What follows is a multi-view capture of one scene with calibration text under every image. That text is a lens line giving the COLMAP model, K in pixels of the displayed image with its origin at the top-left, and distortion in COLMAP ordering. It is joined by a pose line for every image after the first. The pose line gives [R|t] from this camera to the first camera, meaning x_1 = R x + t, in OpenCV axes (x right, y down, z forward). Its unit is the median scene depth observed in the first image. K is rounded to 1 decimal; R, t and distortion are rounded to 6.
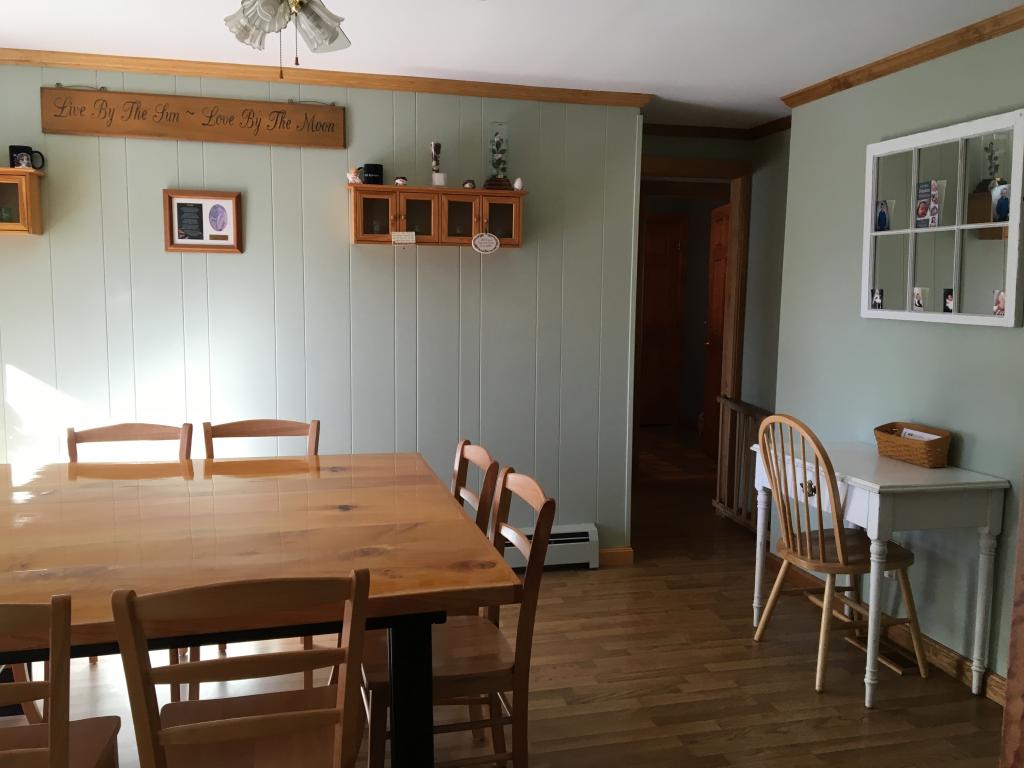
lens RADIAL K [[867.5, 0, 512.0], [0, 867.5, 384.0], [0, 0, 1]] dist [0.086208, -0.122581]
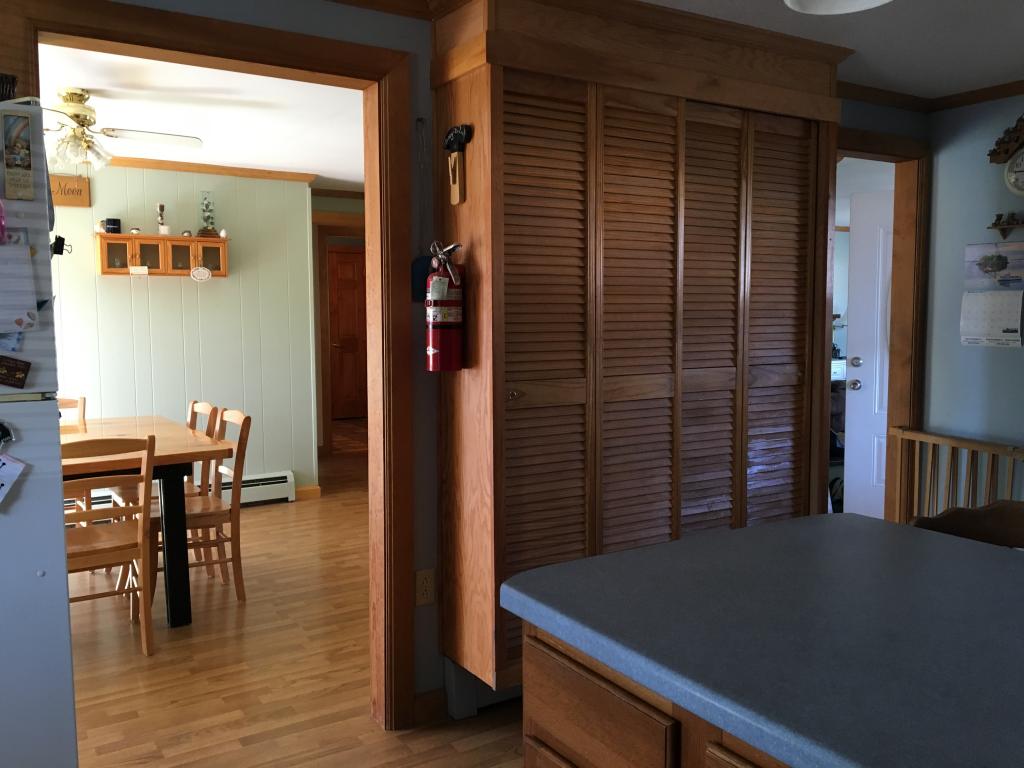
lens RADIAL K [[867.5, 0, 512.0], [0, 867.5, 384.0], [0, 0, 1]] dist [0.086208, -0.122581]
pose [[0.950349, -0.041089, 0.308463, 0.004236], [0.047718, 0.998763, -0.013974, 0.065943], [-0.307507, 0.027999, 0.951134, -0.545863]]
